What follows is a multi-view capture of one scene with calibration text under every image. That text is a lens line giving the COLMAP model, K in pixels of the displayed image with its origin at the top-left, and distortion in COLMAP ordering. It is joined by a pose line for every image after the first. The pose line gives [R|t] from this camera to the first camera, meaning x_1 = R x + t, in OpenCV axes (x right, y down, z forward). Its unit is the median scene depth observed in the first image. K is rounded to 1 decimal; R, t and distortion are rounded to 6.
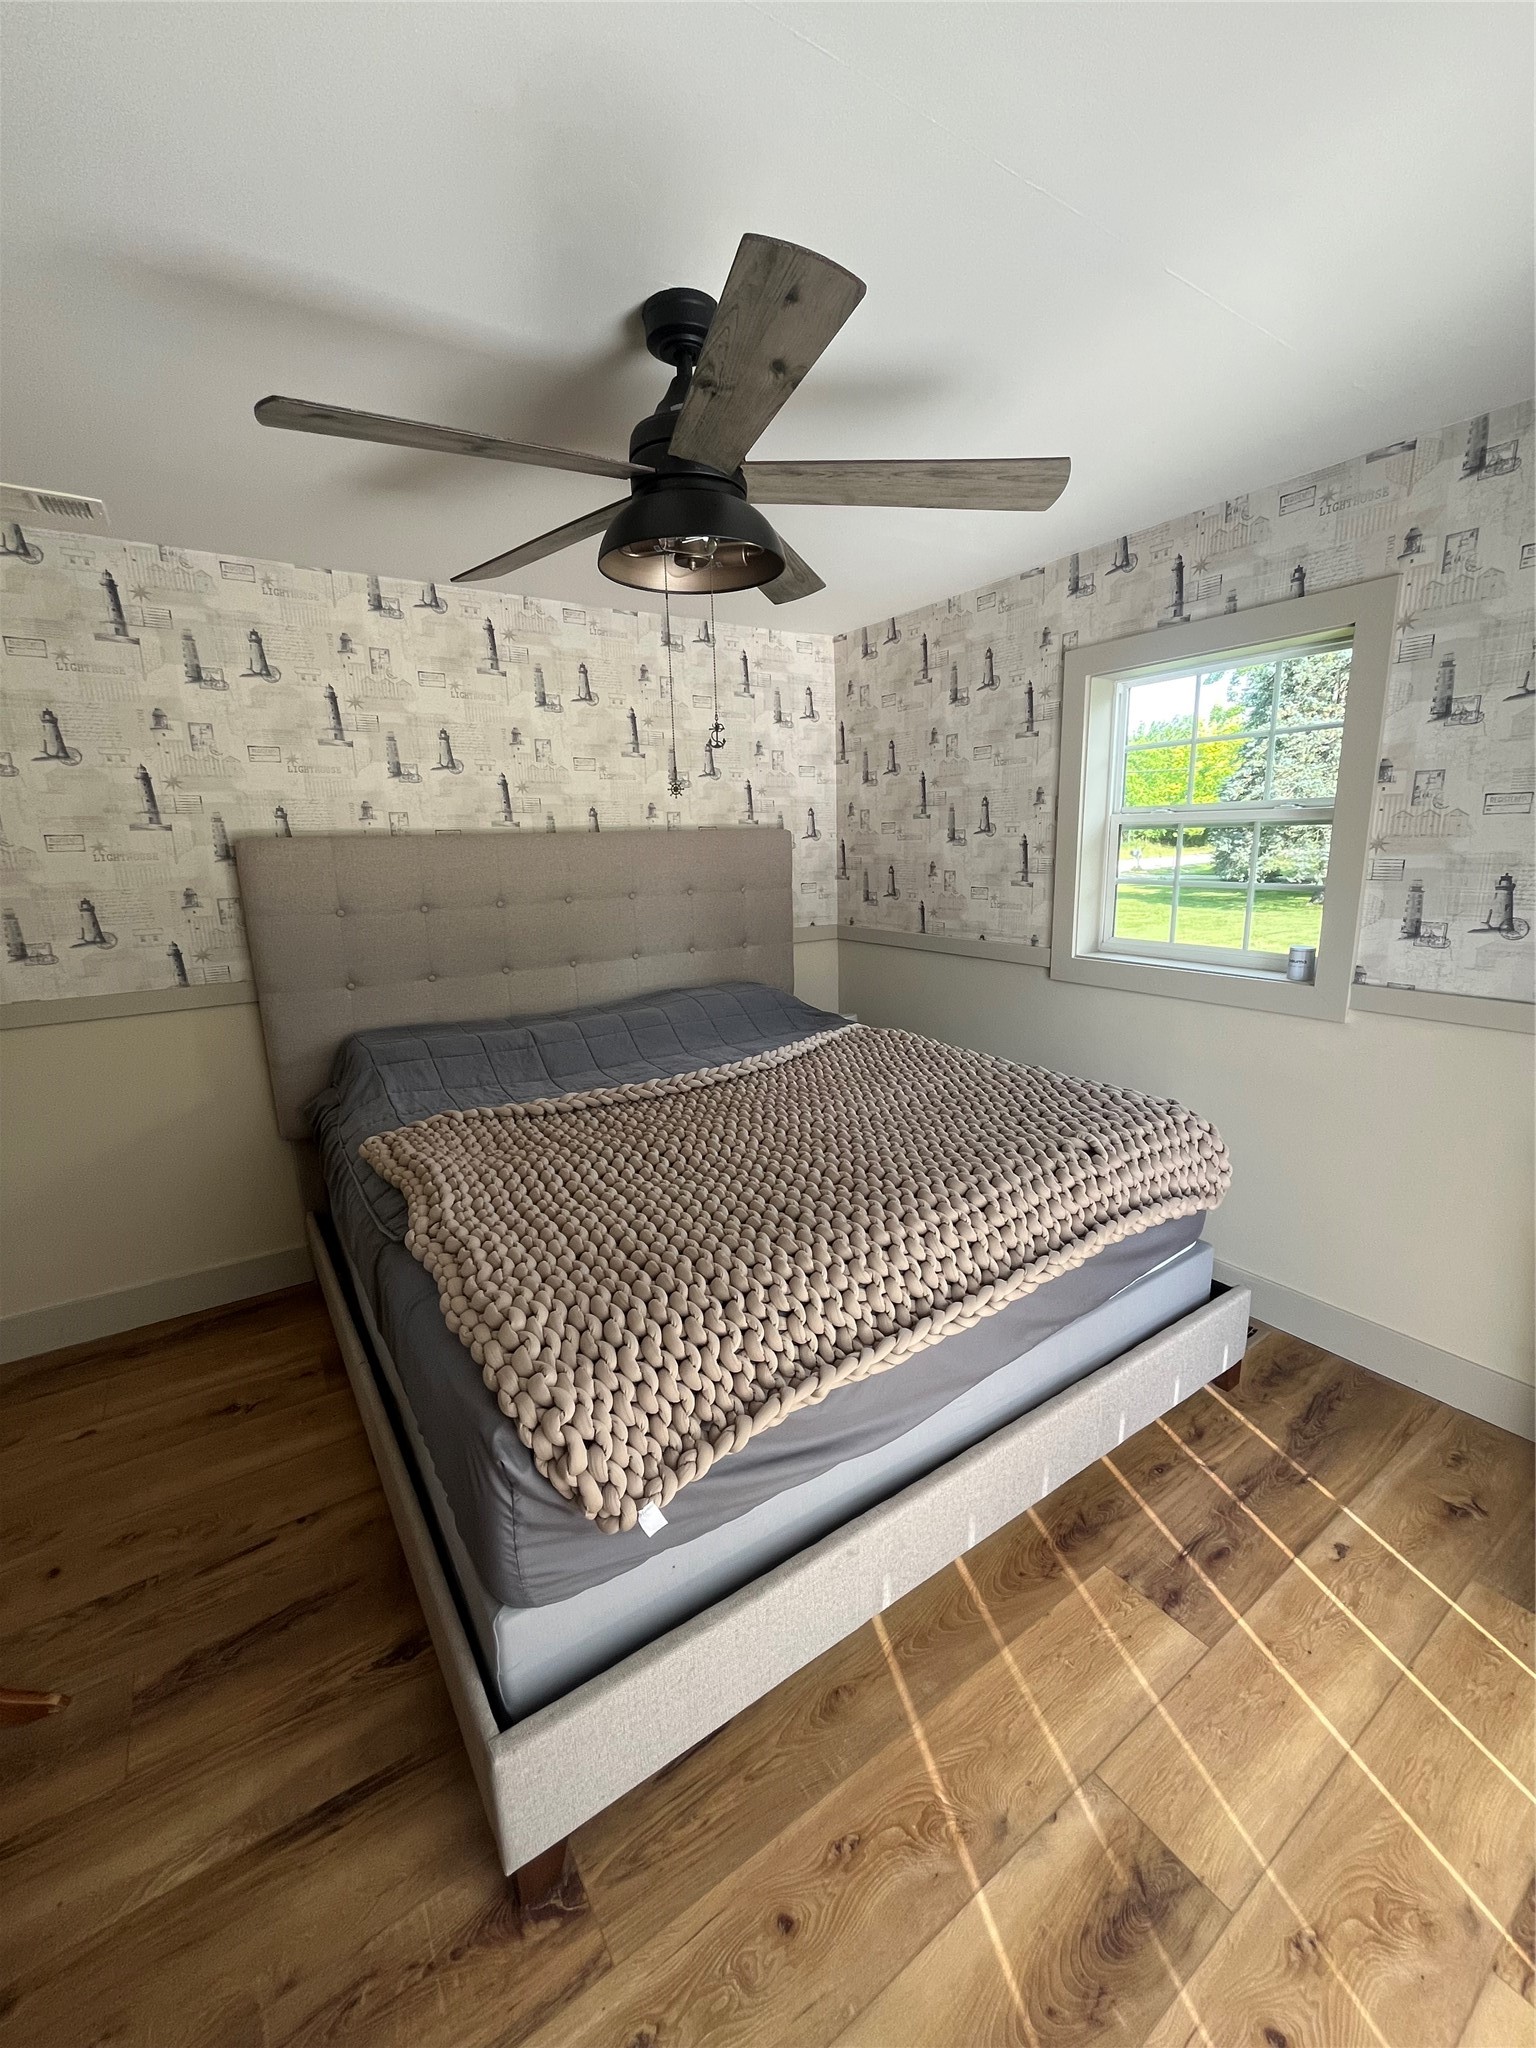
lens RADIAL K [[820.7, 0, 768.9], [0, 820.7, 1030.4], [0, 0, 1]] dist [-0.009191, 0.000308]
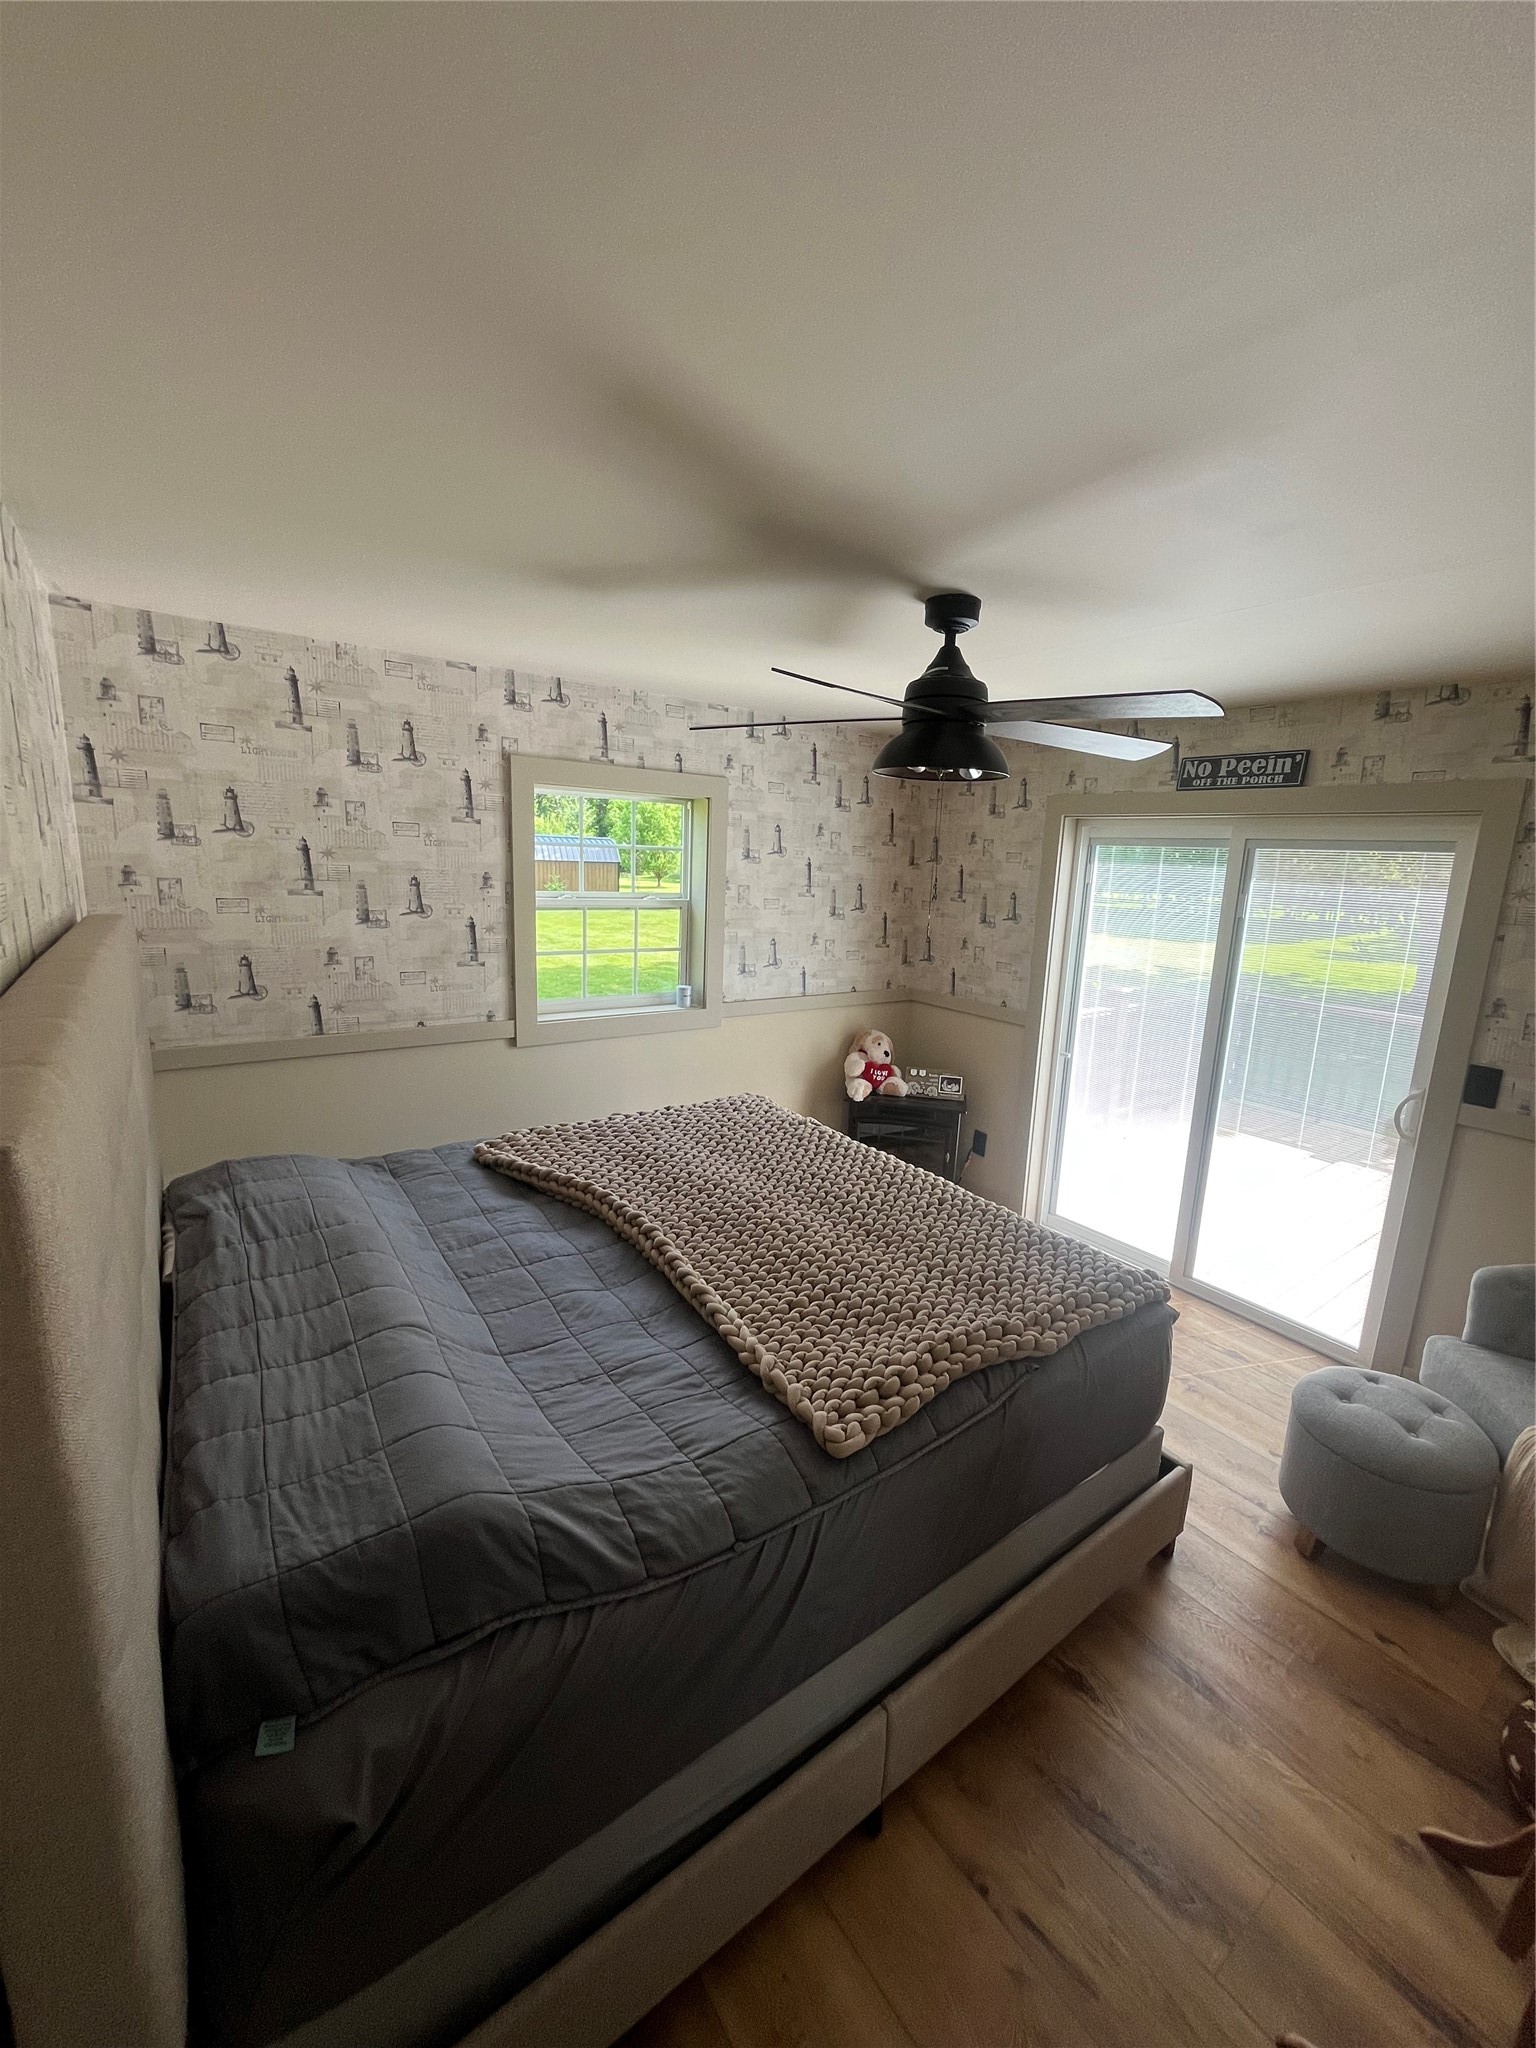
lens RADIAL K [[820.7, 0, 769.0], [0, 820.7, 1011.2], [0, 0, 1]] dist [-0.009191, 0.000308]
pose [[-0.038244, -0.175000, 0.983825, -0.732215], [0.176982, 0.967794, 0.179029, -0.245823], [-0.983471, 0.180966, -0.006040, 0.674522]]
